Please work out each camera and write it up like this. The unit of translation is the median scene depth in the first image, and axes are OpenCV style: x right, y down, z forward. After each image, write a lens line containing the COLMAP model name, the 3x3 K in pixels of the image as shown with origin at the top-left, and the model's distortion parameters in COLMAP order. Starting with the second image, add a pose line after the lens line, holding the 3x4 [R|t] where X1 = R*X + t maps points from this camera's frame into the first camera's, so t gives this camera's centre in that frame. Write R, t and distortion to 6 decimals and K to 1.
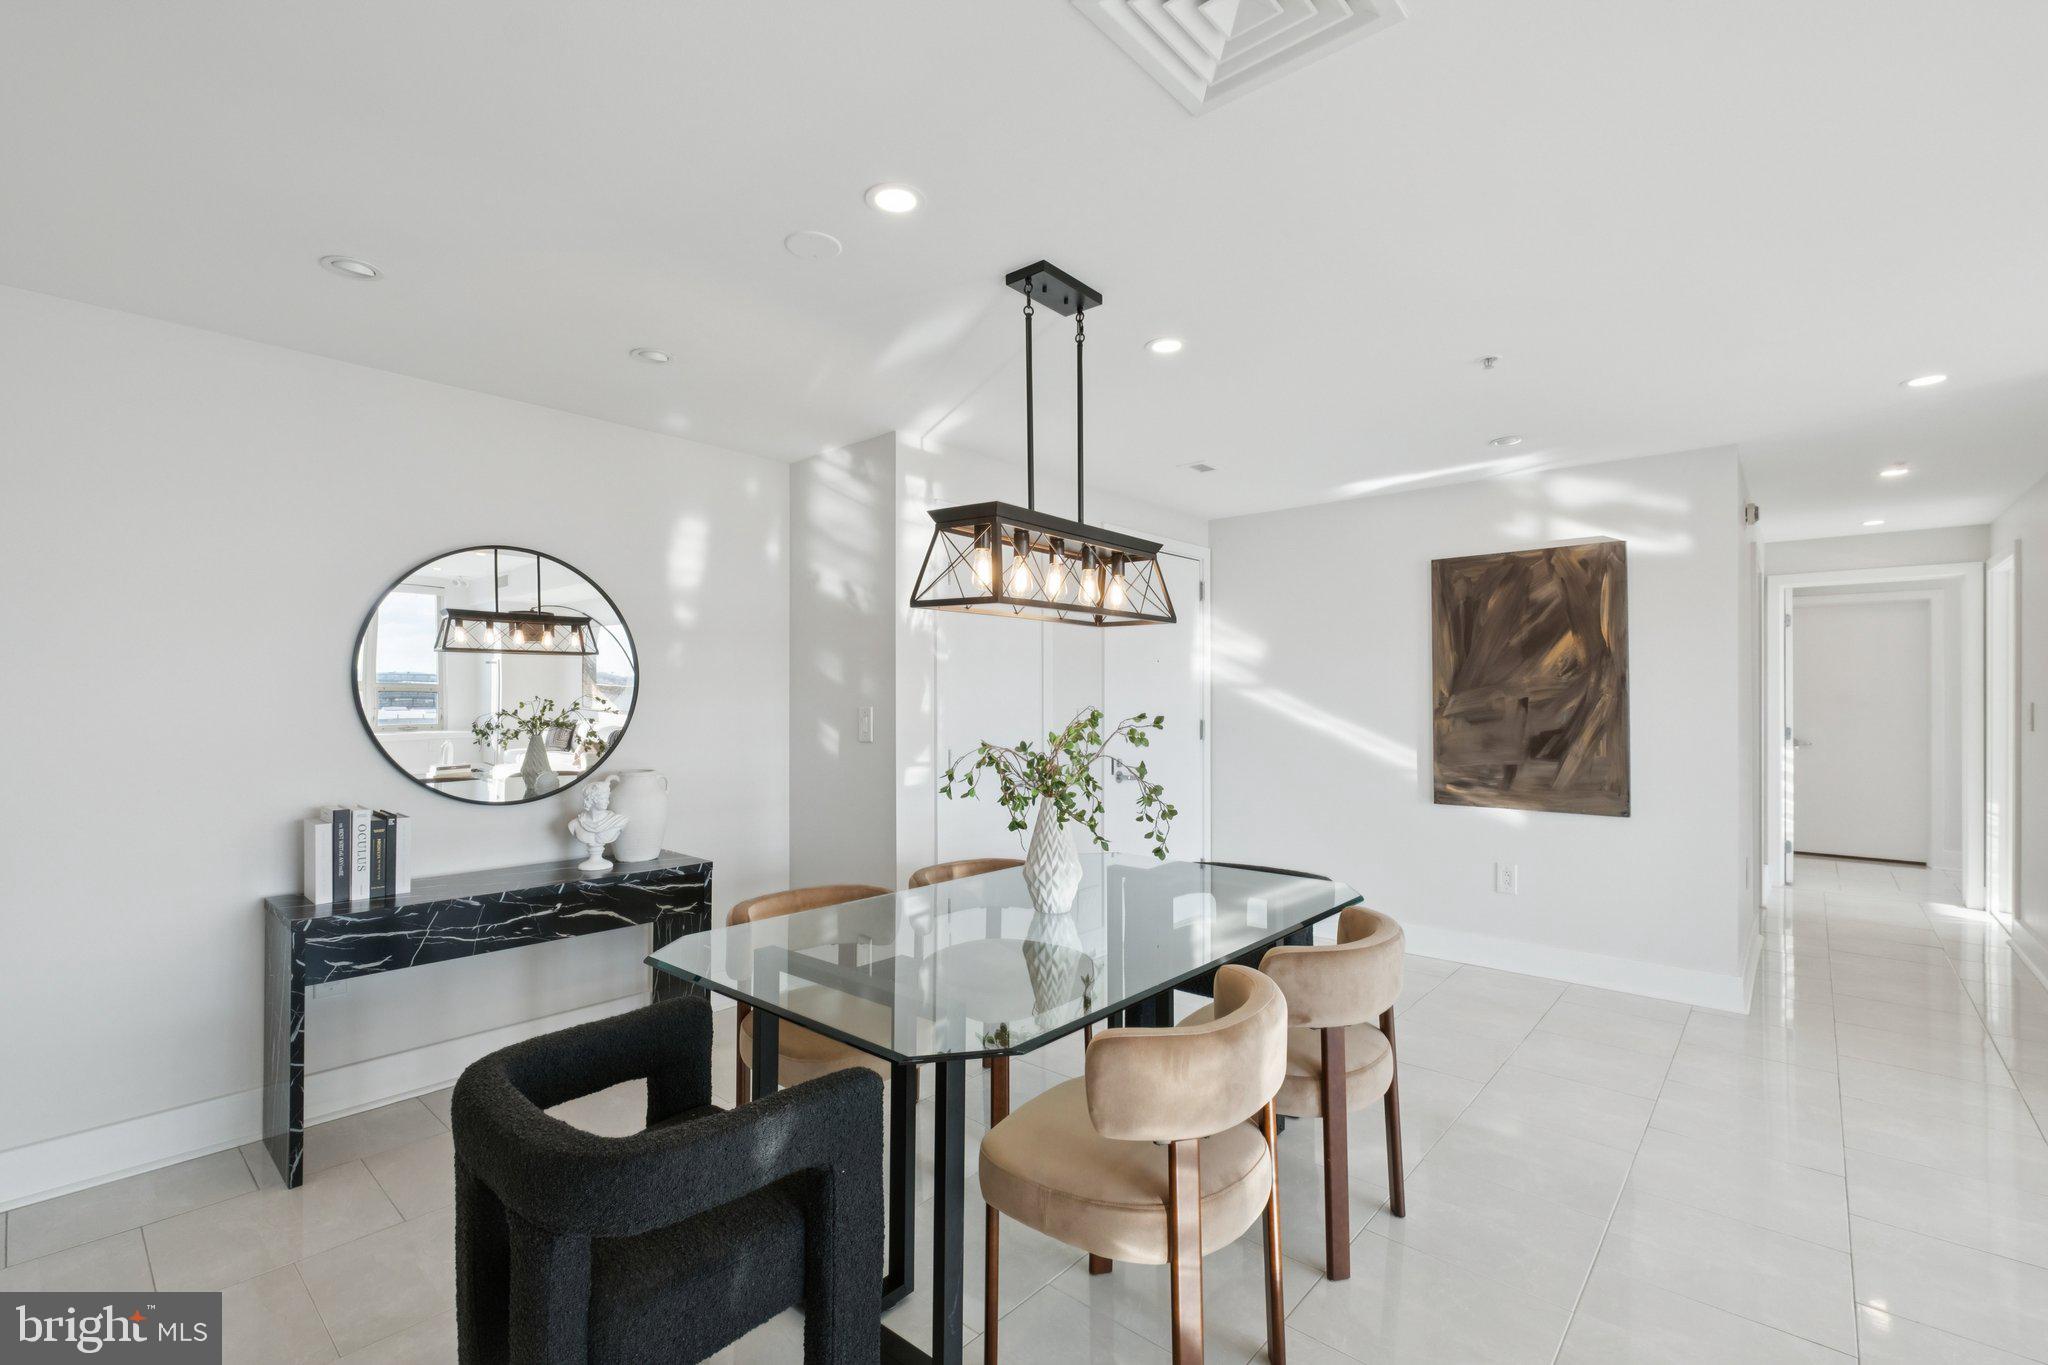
lens RADIAL K [[917.5, 0, 1016.4], [0, 917.5, 698.2], [0, 0, 1]] dist [-0.001818, -0.000160]
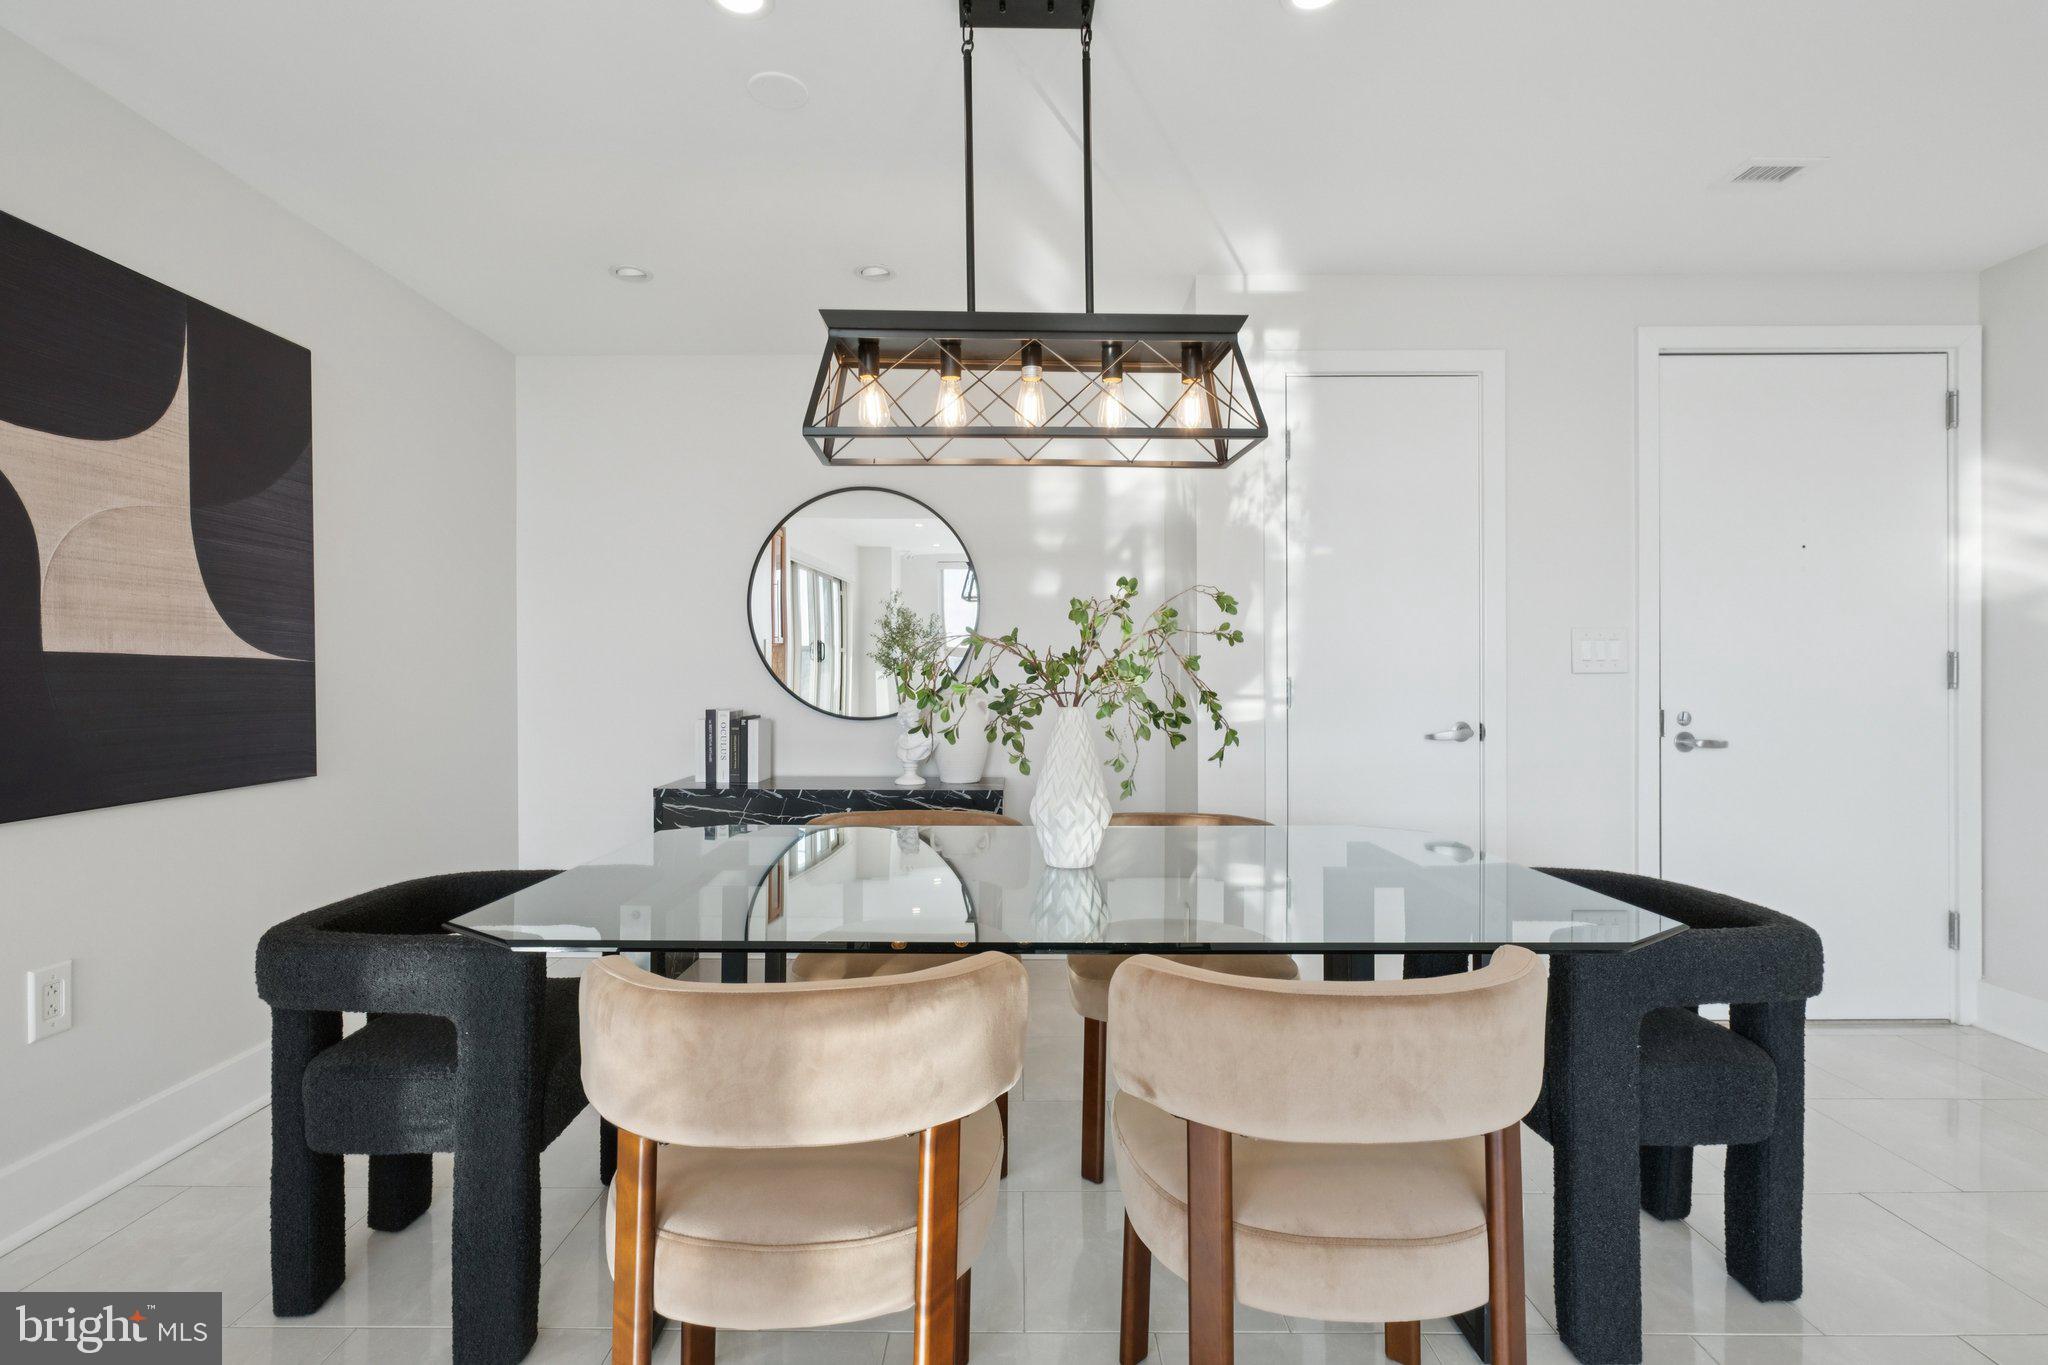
lens RADIAL K [[977.7, 0, 1024.0], [0, 977.7, 682.5], [0, 0, 1]] dist [0.009045, 0.000449]
pose [[0.653700, 0.000120, -0.756754, 0.555440], [-0.001934, 0.999997, -0.001512, 0.084129], [0.756752, 0.002452, 0.653698, 0.437217]]
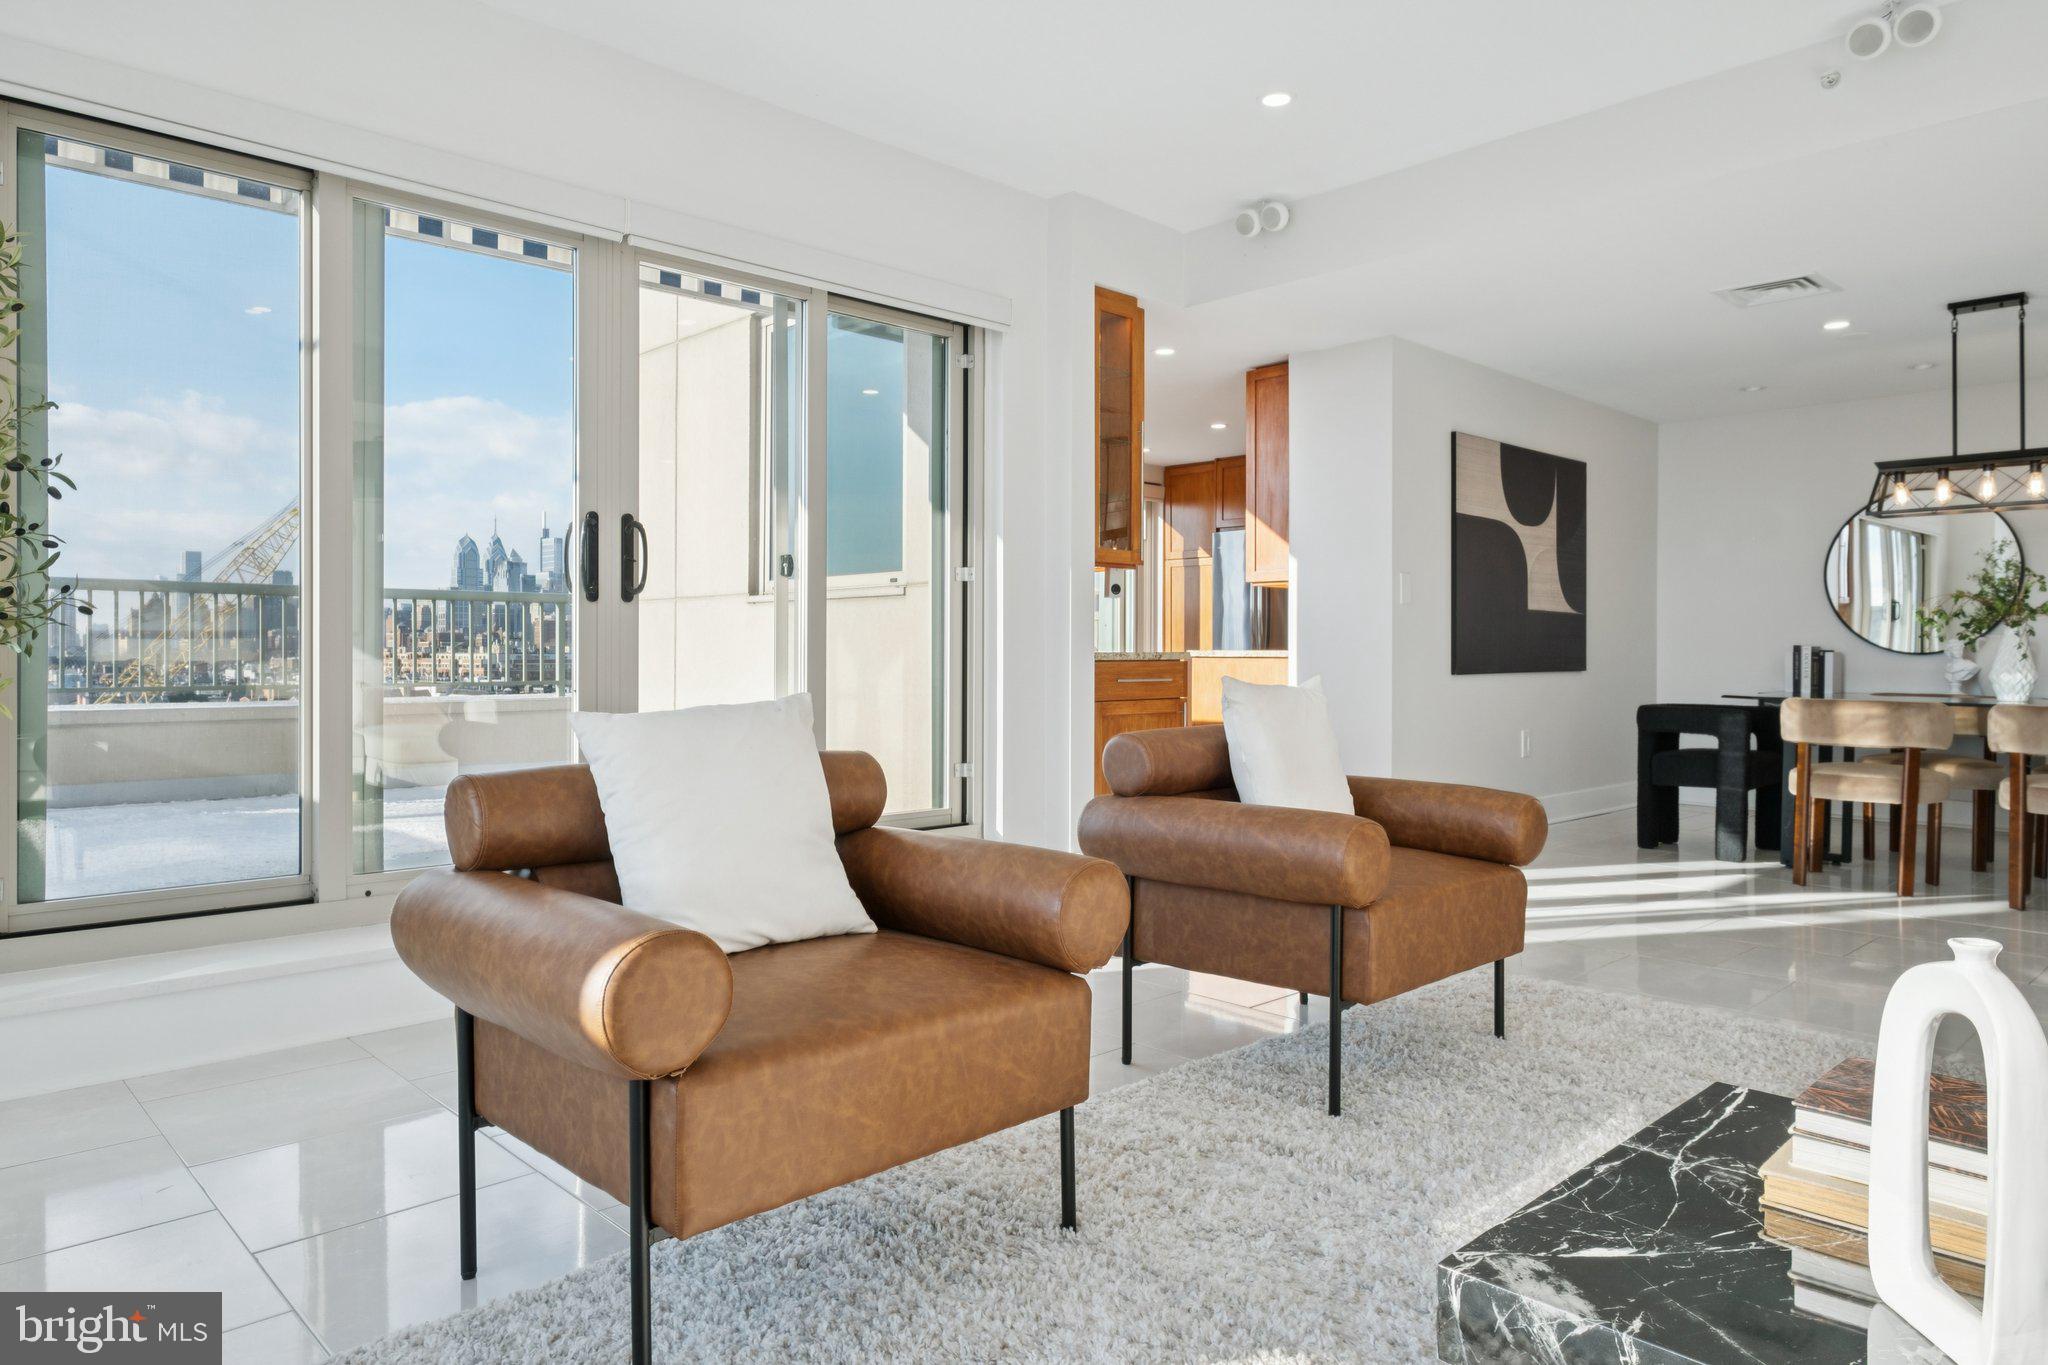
lens RADIAL K [[1291.2, 0, 1001.9], [0, 1291.2, 658.5], [0, 0, 1]] dist [-0.001791, 0.003442]
pose [[-0.105673, -0.000630, -0.994401, 2.128876], [-0.012154, 0.999926, 0.000658, 0.165212], [0.994327, 0.012155, -0.105673, -0.382668]]
